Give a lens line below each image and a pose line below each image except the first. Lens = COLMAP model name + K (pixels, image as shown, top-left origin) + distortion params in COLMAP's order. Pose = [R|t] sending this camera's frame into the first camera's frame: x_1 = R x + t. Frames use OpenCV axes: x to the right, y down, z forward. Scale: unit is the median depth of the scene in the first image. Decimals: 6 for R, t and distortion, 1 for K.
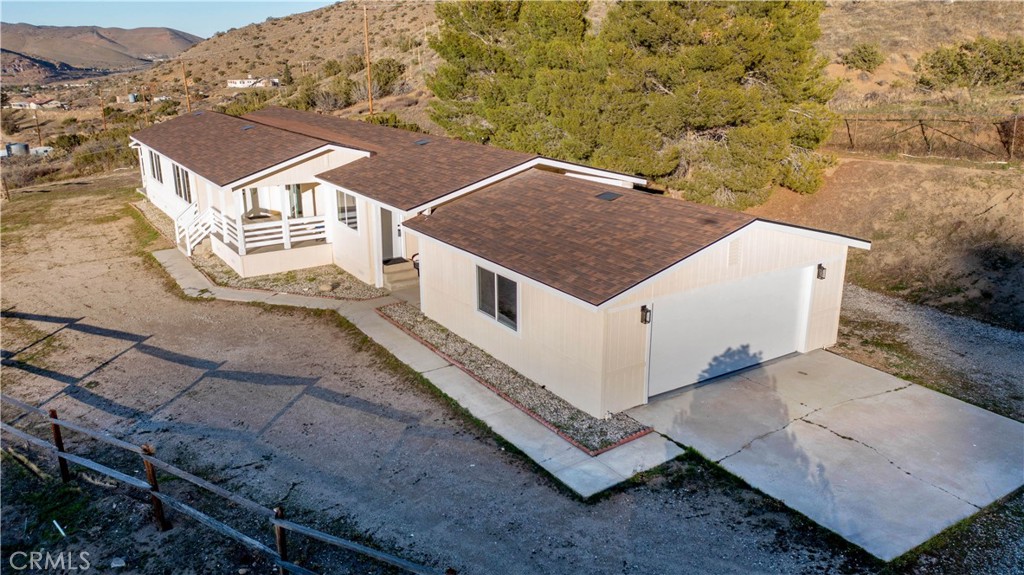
lens RADIAL K [[831.0, 0, 446.8], [0, 831.0, 277.3], [0, 0, 1]] dist [-0.018017, 0.012414]
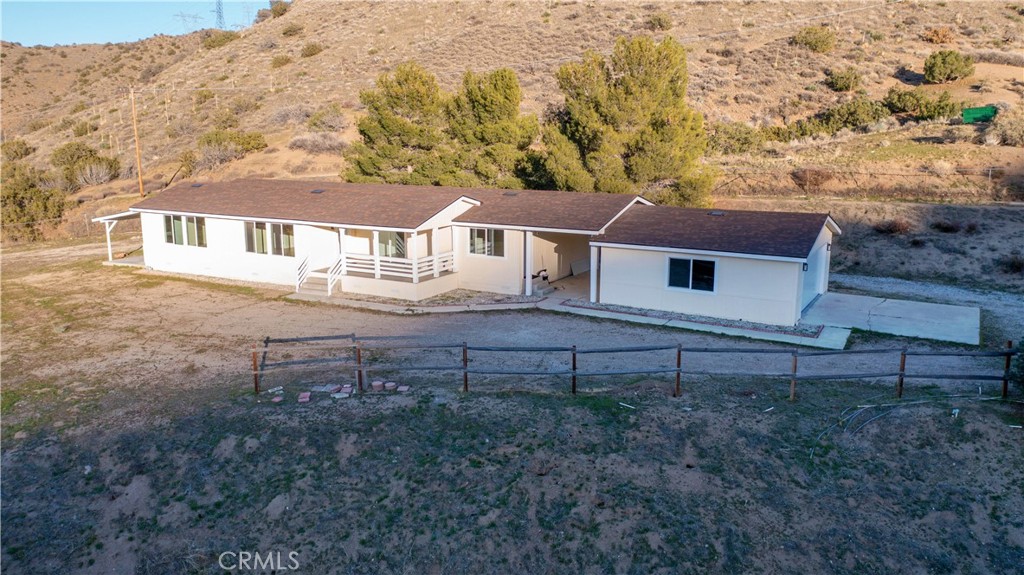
lens RADIAL K [[831.0, 0, 487.7], [0, 831.0, 295.7], [0, 0, 1]] dist [-0.018017, 0.012414]
pose [[0.886870, -0.086833, 0.453786, -0.967039], [0.121479, 0.991447, -0.047701, 0.088414], [-0.445763, 0.097430, 0.889833, -0.247423]]
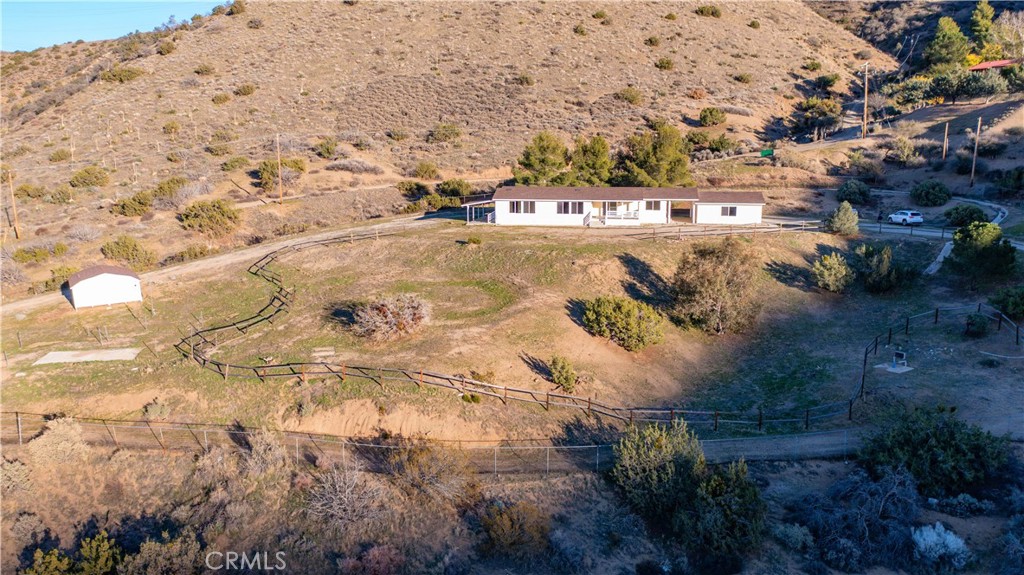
lens RADIAL K [[831.0, 0, 506.9], [0, 831.0, 287.3], [0, 0, 1]] dist [-0.018017, 0.012414]
pose [[0.671087, -0.127875, 0.730267, -4.423887], [0.201414, 0.979412, -0.013590, 0.262858], [-0.713495, 0.156206, 0.683026, -1.390005]]
